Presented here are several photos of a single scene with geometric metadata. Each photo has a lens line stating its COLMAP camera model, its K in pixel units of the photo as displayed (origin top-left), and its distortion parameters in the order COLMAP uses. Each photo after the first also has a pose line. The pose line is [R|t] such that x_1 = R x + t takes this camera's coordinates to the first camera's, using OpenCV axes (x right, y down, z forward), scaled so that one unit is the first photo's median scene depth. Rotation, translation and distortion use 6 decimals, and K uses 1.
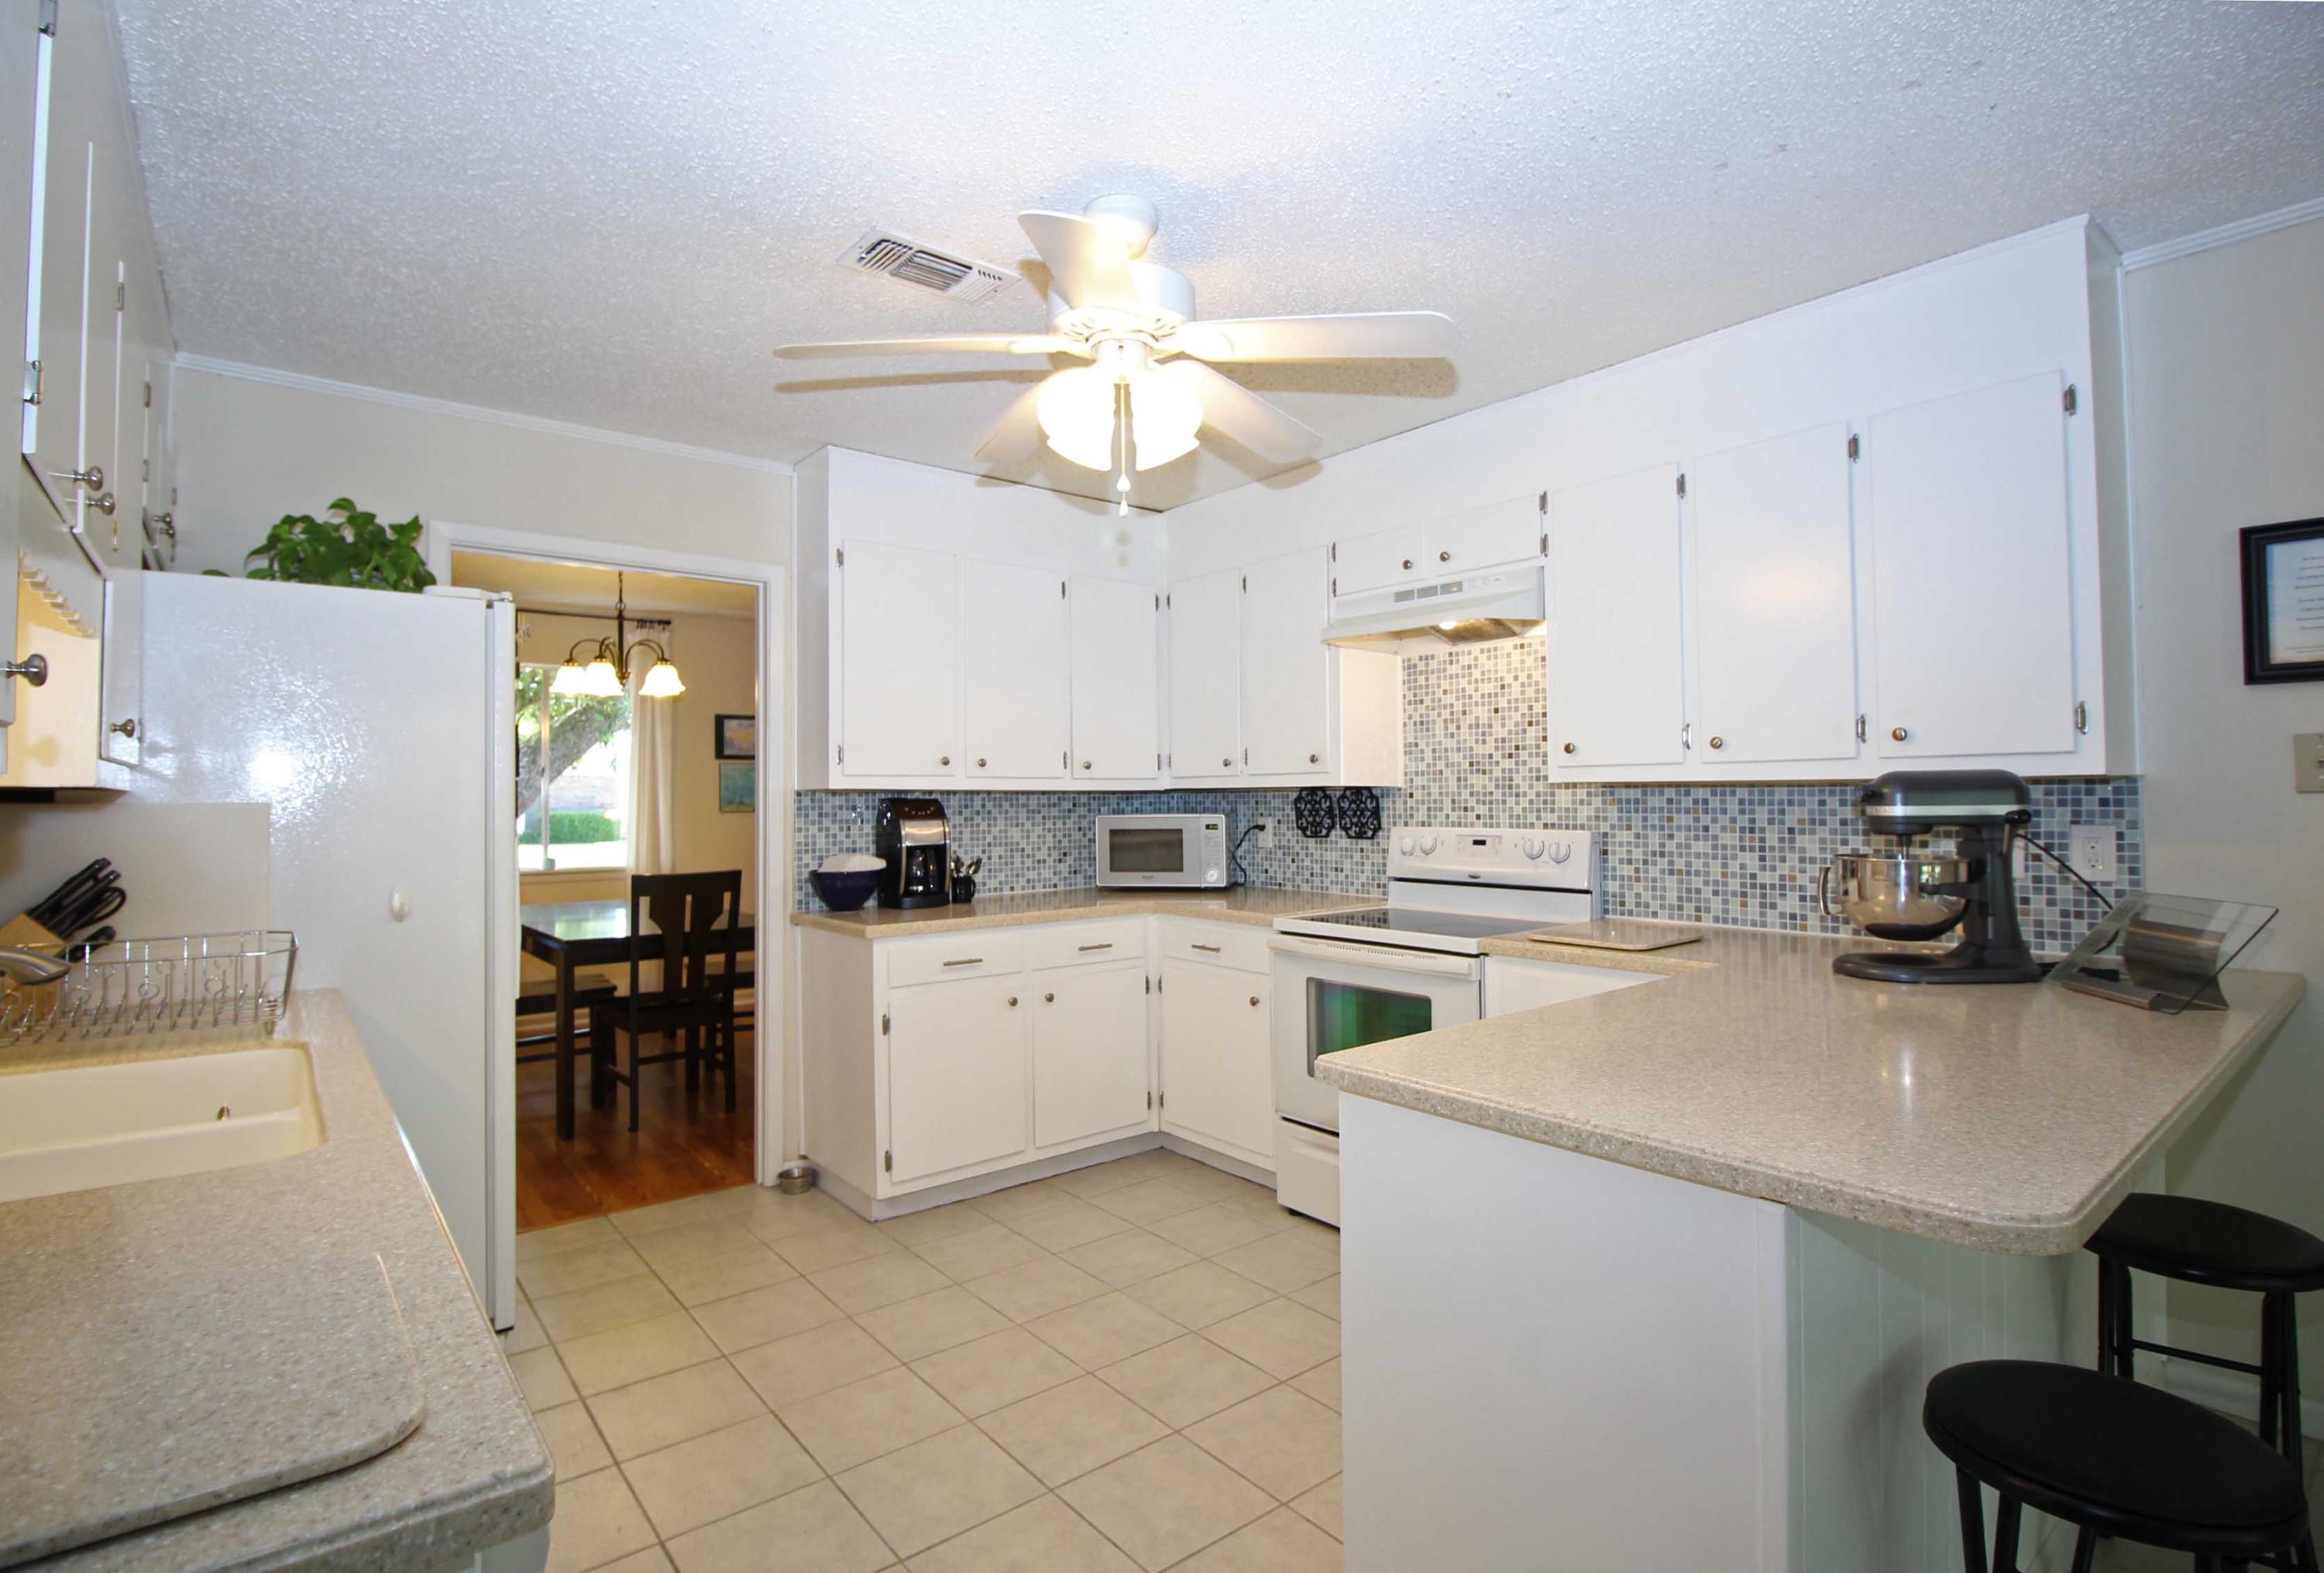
lens RADIAL K [[1124.2, 0, 1168.8], [0, 1124.2, 781.3], [0, 0, 1]] dist [0.000046, -0.016259]
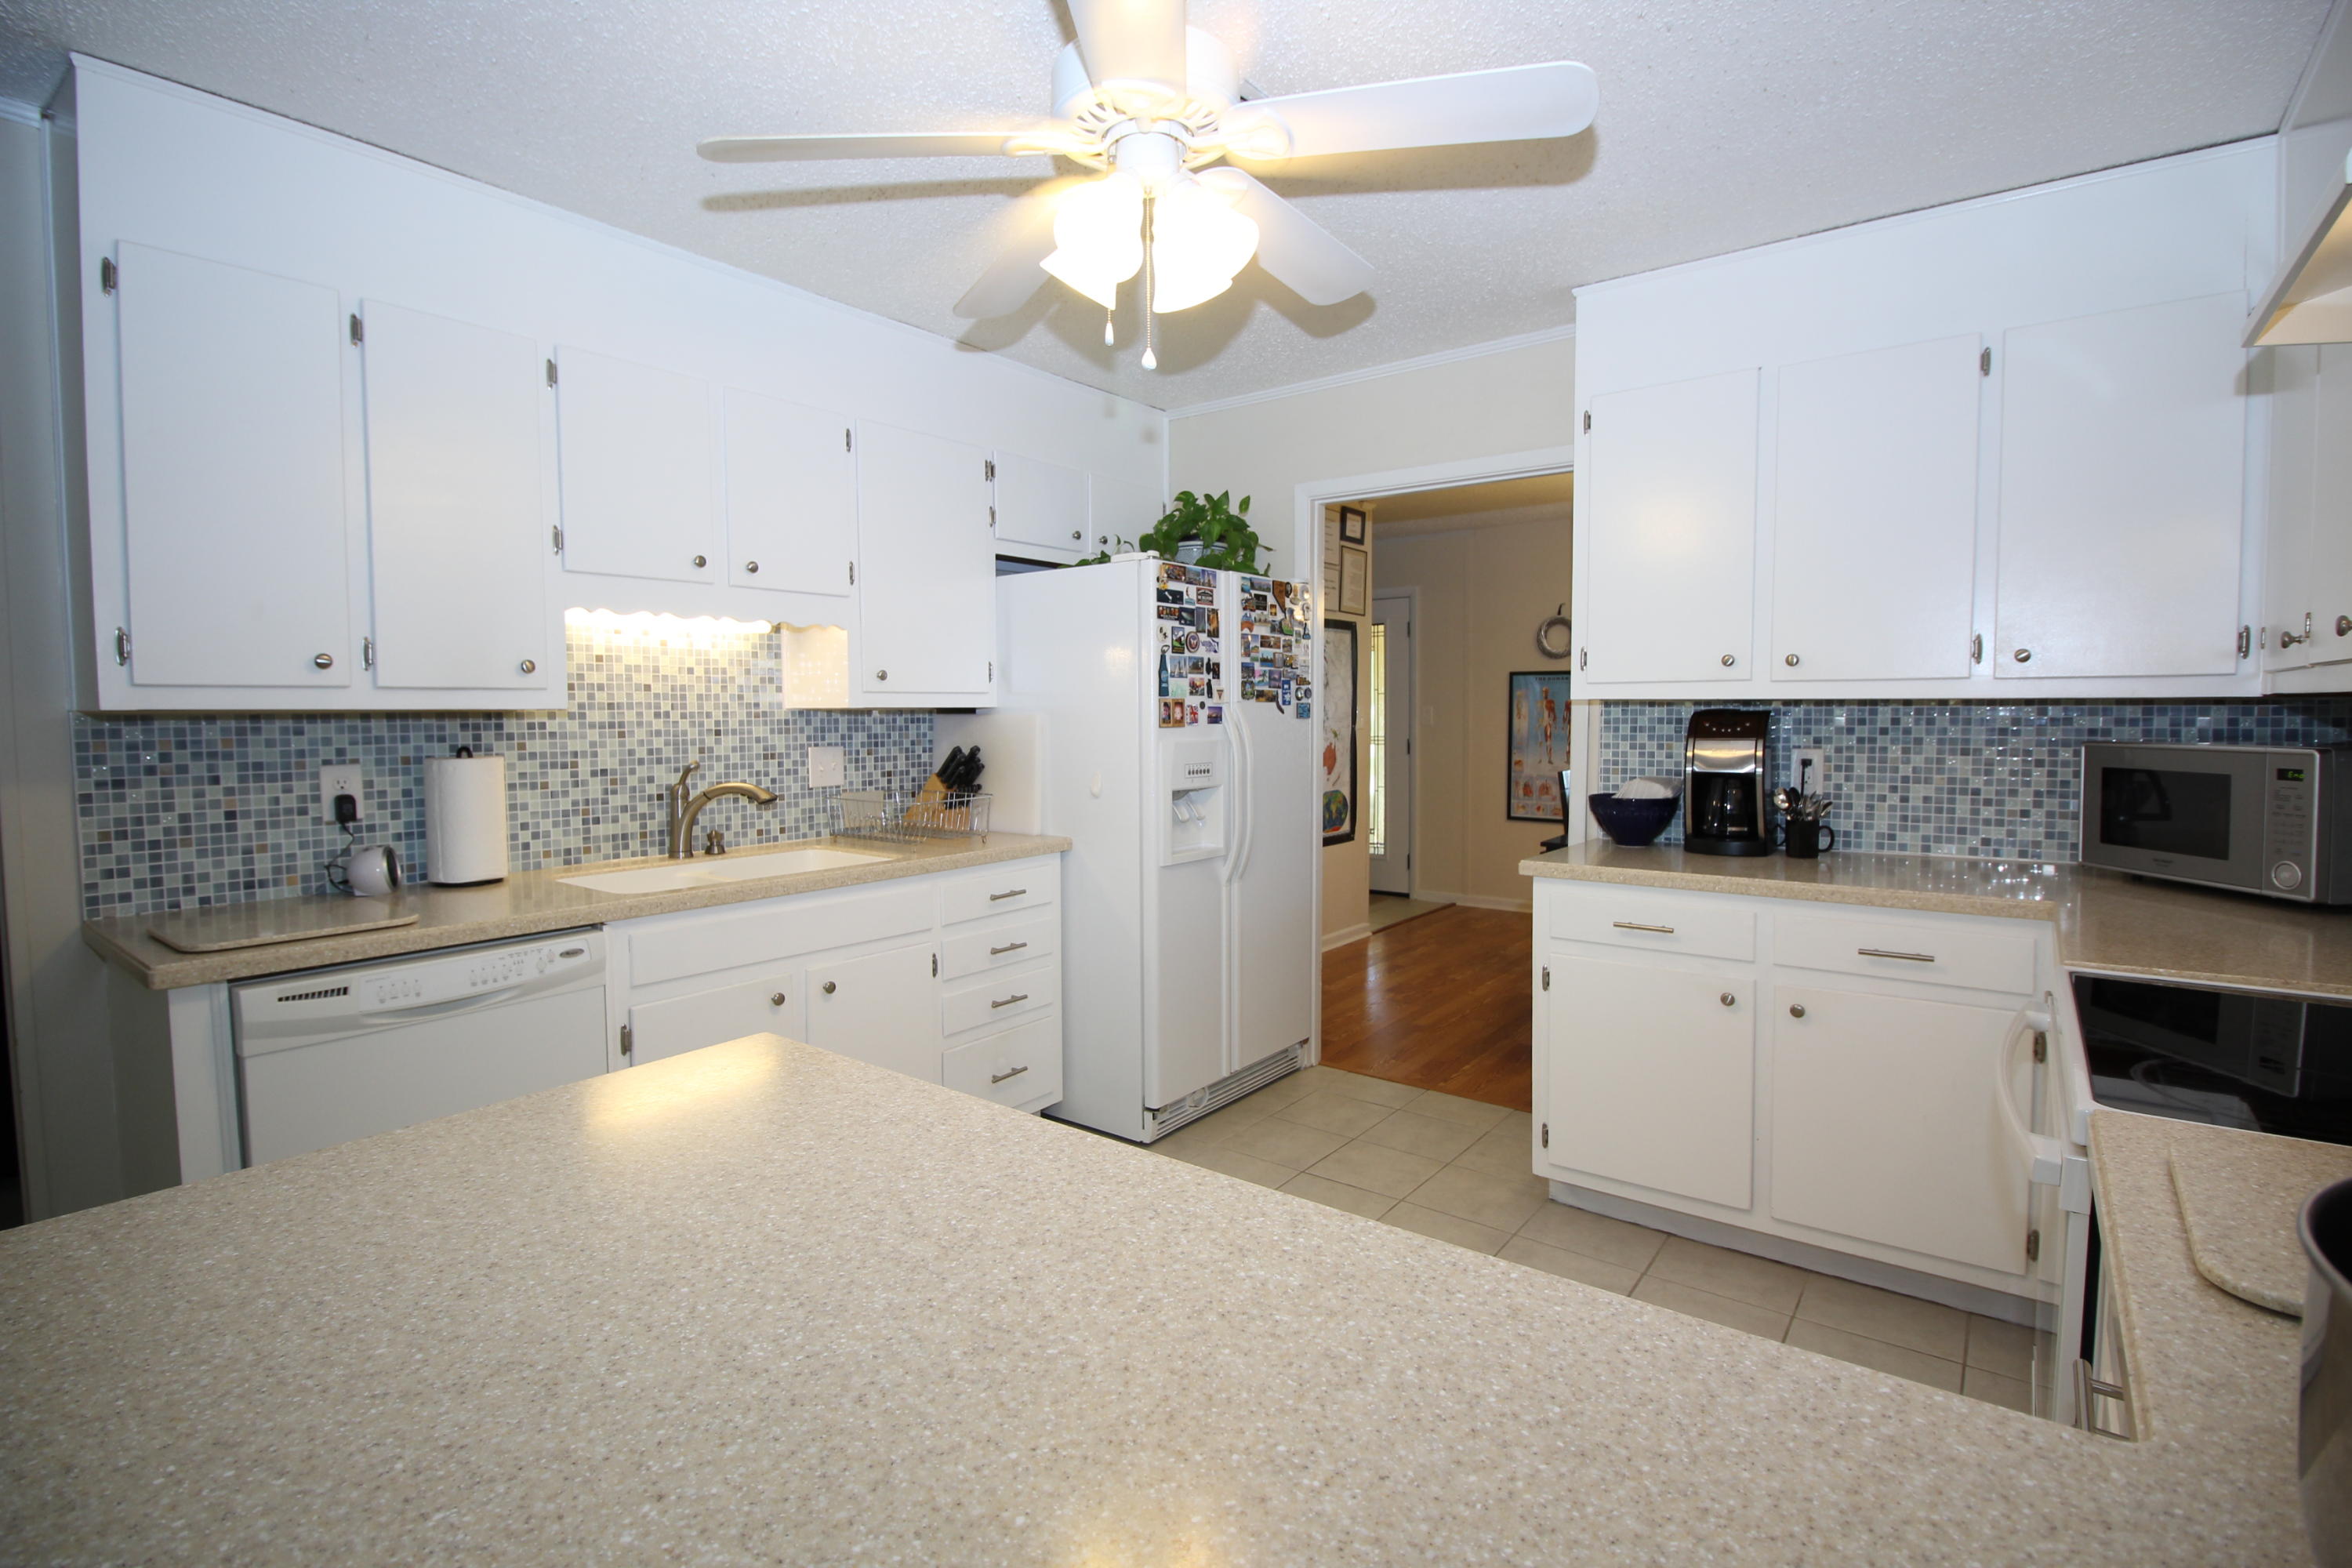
lens RADIAL K [[1100.1, 0, 1163.6], [0, 1100.1, 777.9], [0, 0, 1]] dist [-0.002586, -0.010519]
pose [[0.216867, 0.068372, -0.973804, 0.476959], [0.019710, 0.997034, 0.074392, -0.002451], [0.976002, -0.035327, 0.214876, 0.537004]]
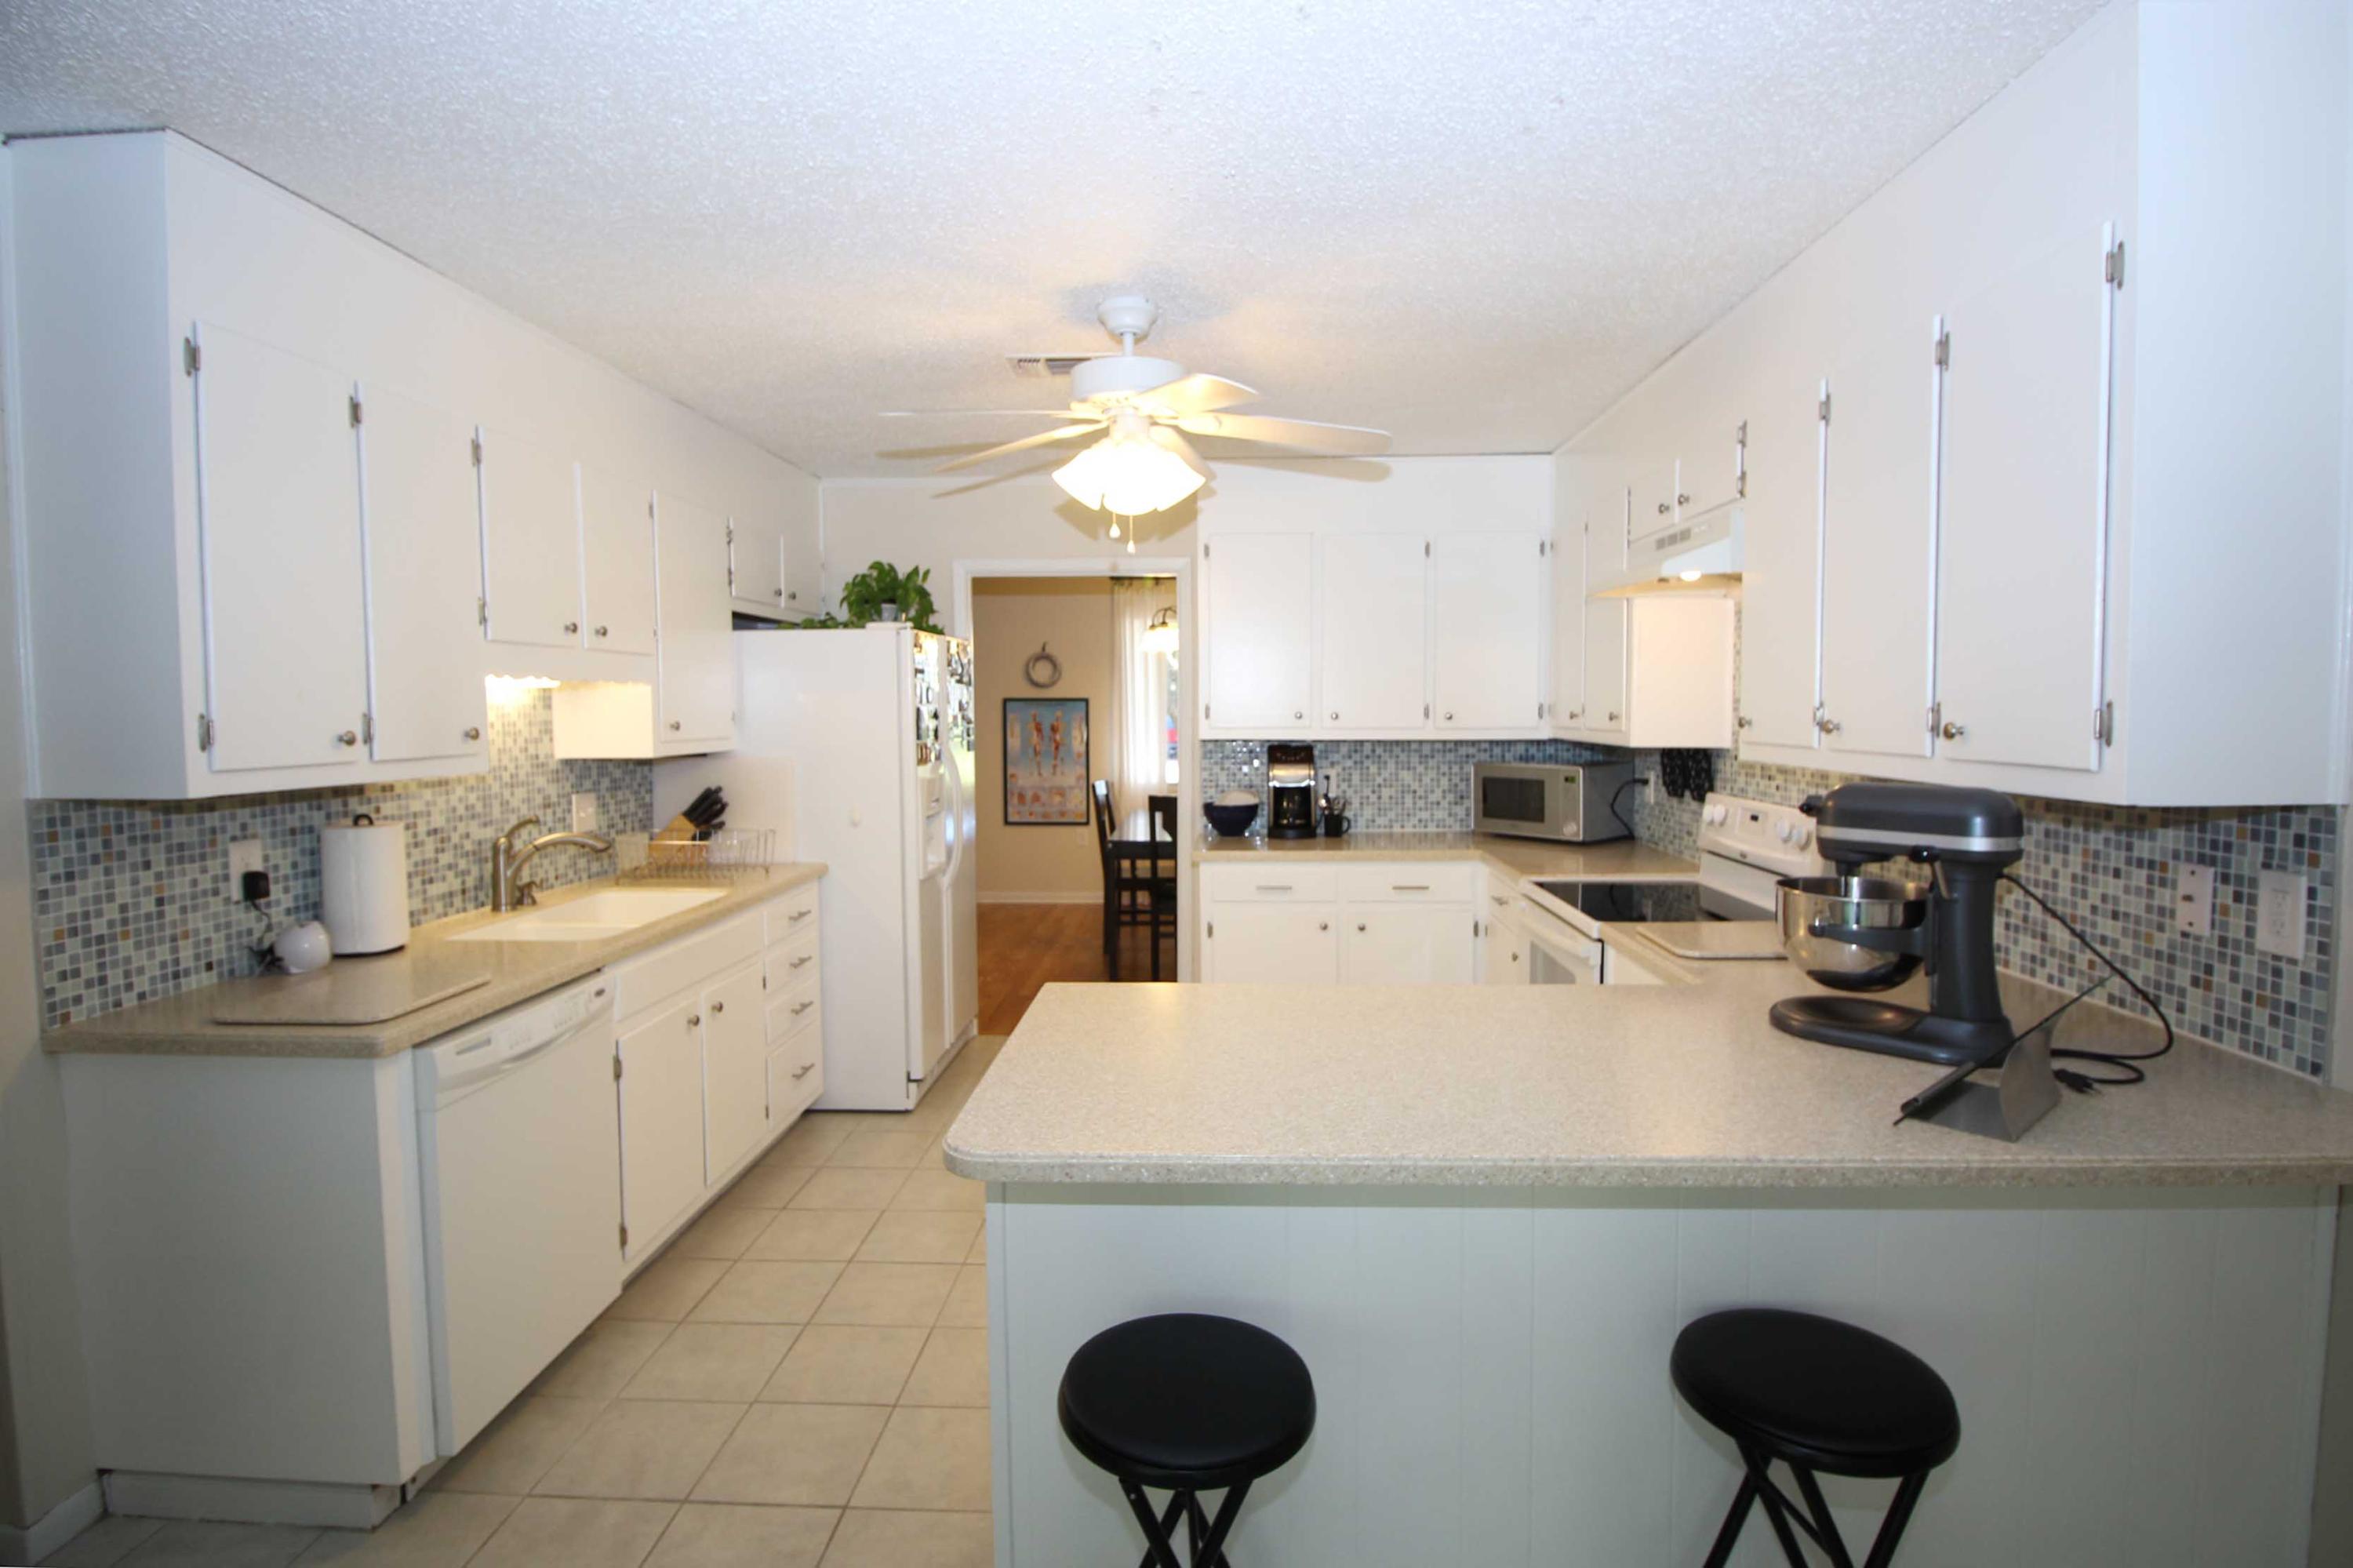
lens RADIAL K [[1144.3, 0, 1179.0], [0, 1144.3, 779.6], [0, 0, 1]] dist [-0.001034, -0.011456]
pose [[0.742189, 0.047153, -0.668530, 0.562608], [0.011211, 0.996509, 0.082732, -0.057178], [0.670097, -0.068898, 0.739069, 0.040775]]
